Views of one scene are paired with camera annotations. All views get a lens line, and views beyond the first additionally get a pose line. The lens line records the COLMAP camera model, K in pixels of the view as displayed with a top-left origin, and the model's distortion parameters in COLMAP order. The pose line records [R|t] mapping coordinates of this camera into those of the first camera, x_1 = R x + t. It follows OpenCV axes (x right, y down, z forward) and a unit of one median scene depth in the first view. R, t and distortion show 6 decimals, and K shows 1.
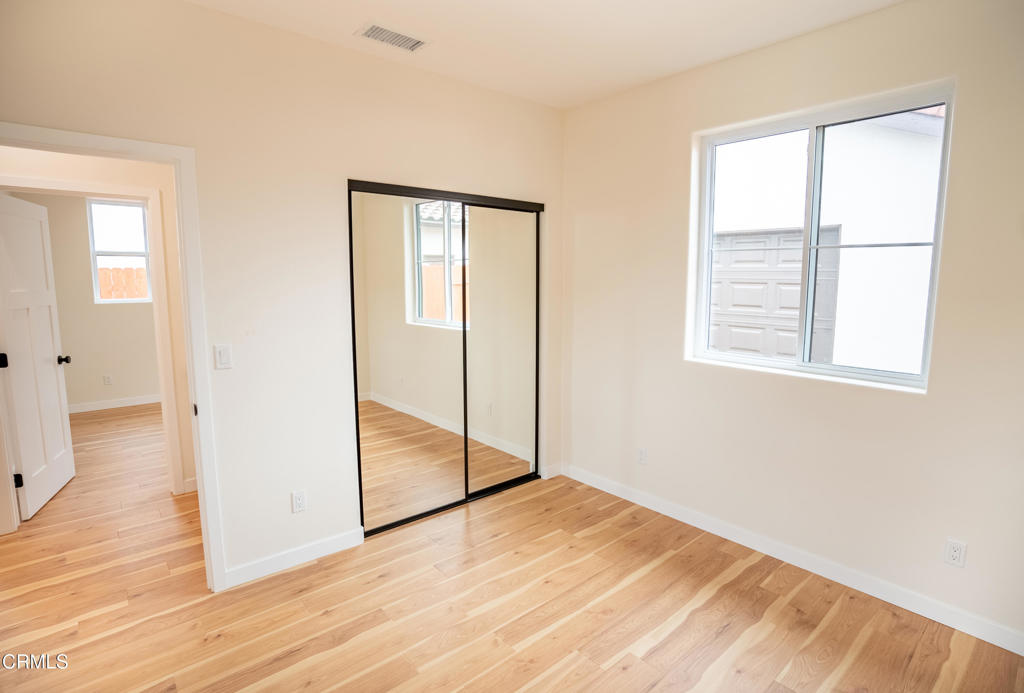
lens RADIAL K [[516.1, 0, 512.9], [0, 516.1, 336.1], [0, 0, 1]] dist [-0.065383, 0.028860]
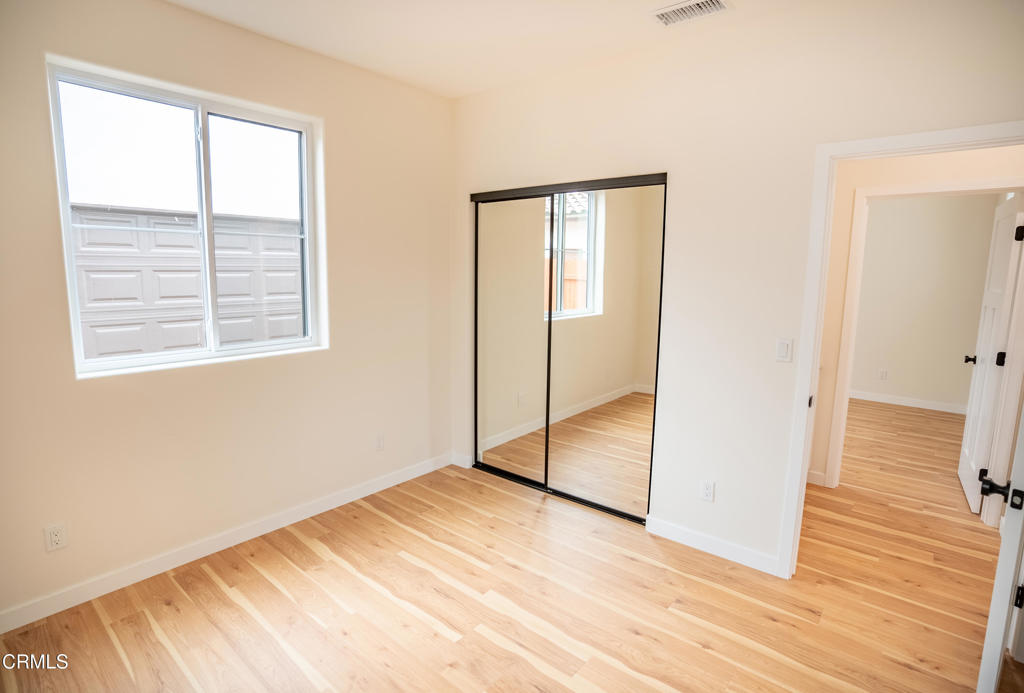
lens RADIAL K [[516.1, 0, 512.9], [0, 516.1, 336.1], [0, 0, 1]] dist [-0.065383, 0.028860]
pose [[-0.171946, -0.140959, 0.974969, -0.681097], [0.103022, 0.981710, 0.160102, -0.099236], [-0.979705, 0.127972, -0.154280, 0.787356]]
